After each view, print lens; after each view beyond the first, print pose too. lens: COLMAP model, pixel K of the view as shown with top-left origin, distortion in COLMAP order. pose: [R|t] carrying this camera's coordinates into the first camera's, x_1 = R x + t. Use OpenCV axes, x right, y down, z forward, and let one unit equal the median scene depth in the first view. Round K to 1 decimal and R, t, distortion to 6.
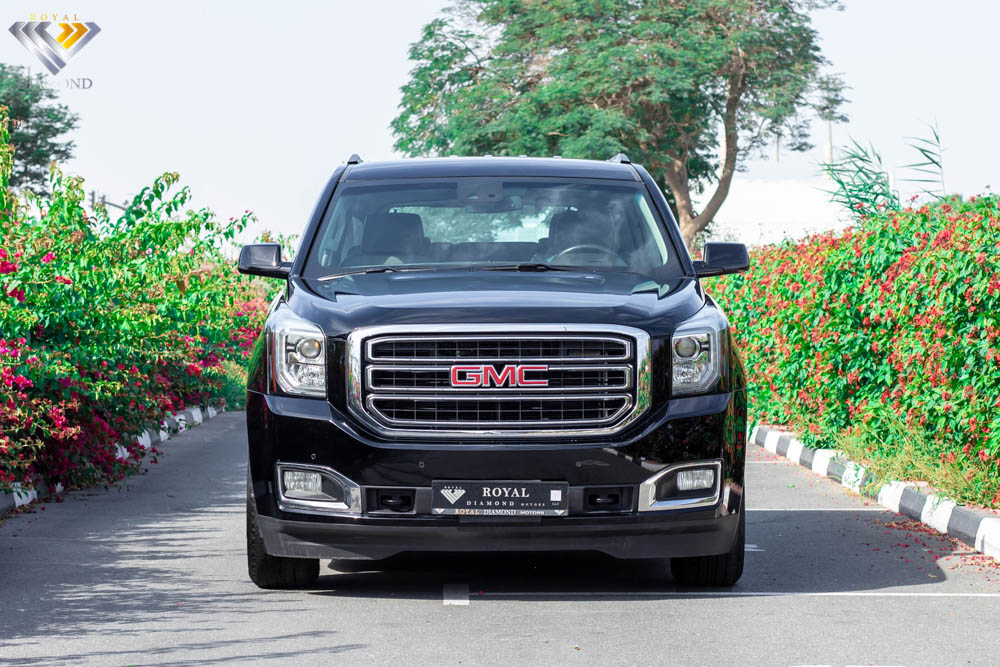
lens RADIAL K [[1471.6, 0, 500.0], [0, 1471.6, 333.5], [0, 0, 1]] dist [-0.057604, -0.059830]
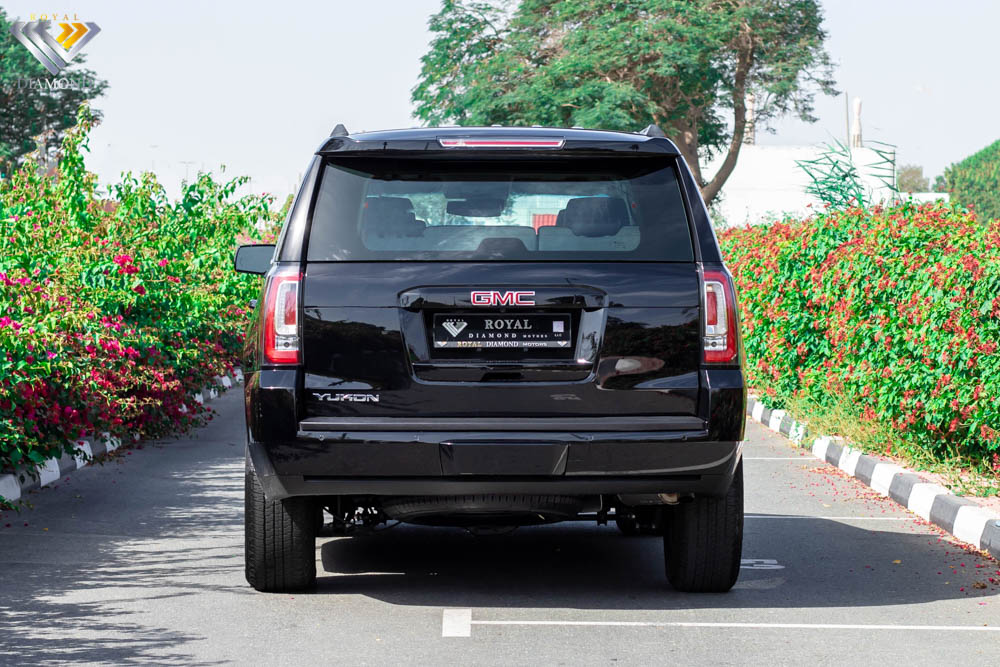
lens RADIAL K [[1681.1, 0, 500.0], [0, 1681.1, 333.5], [0, 0, 1]] dist [-0.048980, -0.007710]
pose [[0.999839, 0.006530, -0.016738, 0.009744], [-0.005955, 0.999398, 0.034185, -0.015170], [0.016951, -0.034080, 0.999275, -0.197515]]
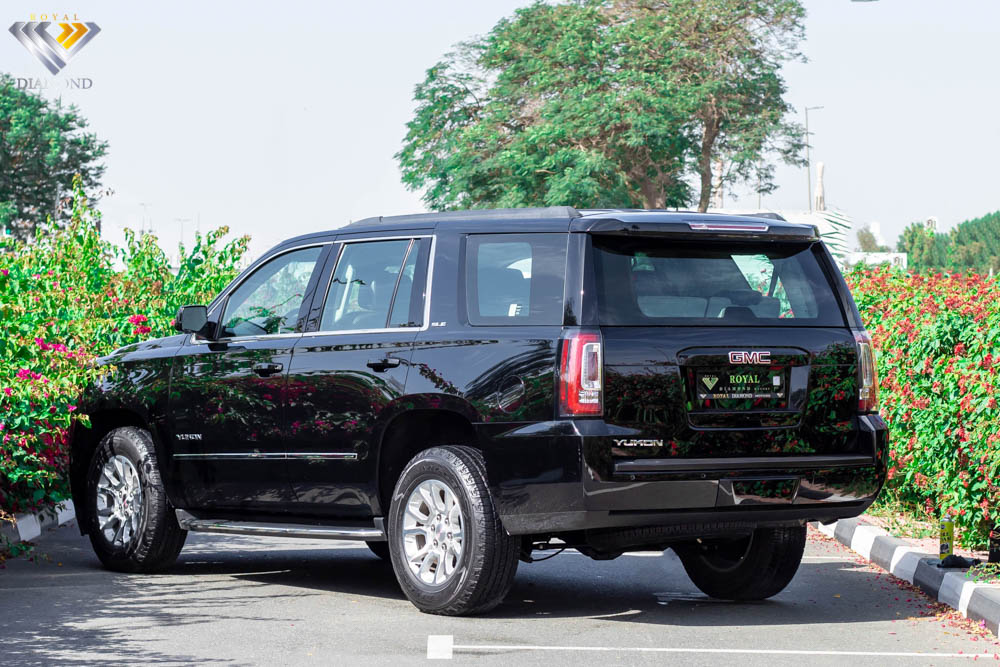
lens RADIAL K [[1638.8, 0, 485.3], [0, 1638.8, 350.8], [0, 0, 1]] dist [-0.011516, -0.060014]
pose [[0.999848, 0.011837, -0.012774, 0.009840], [-0.011645, 0.999819, 0.015051, -0.018535], [0.012950, -0.014900, 0.999805, -0.239160]]
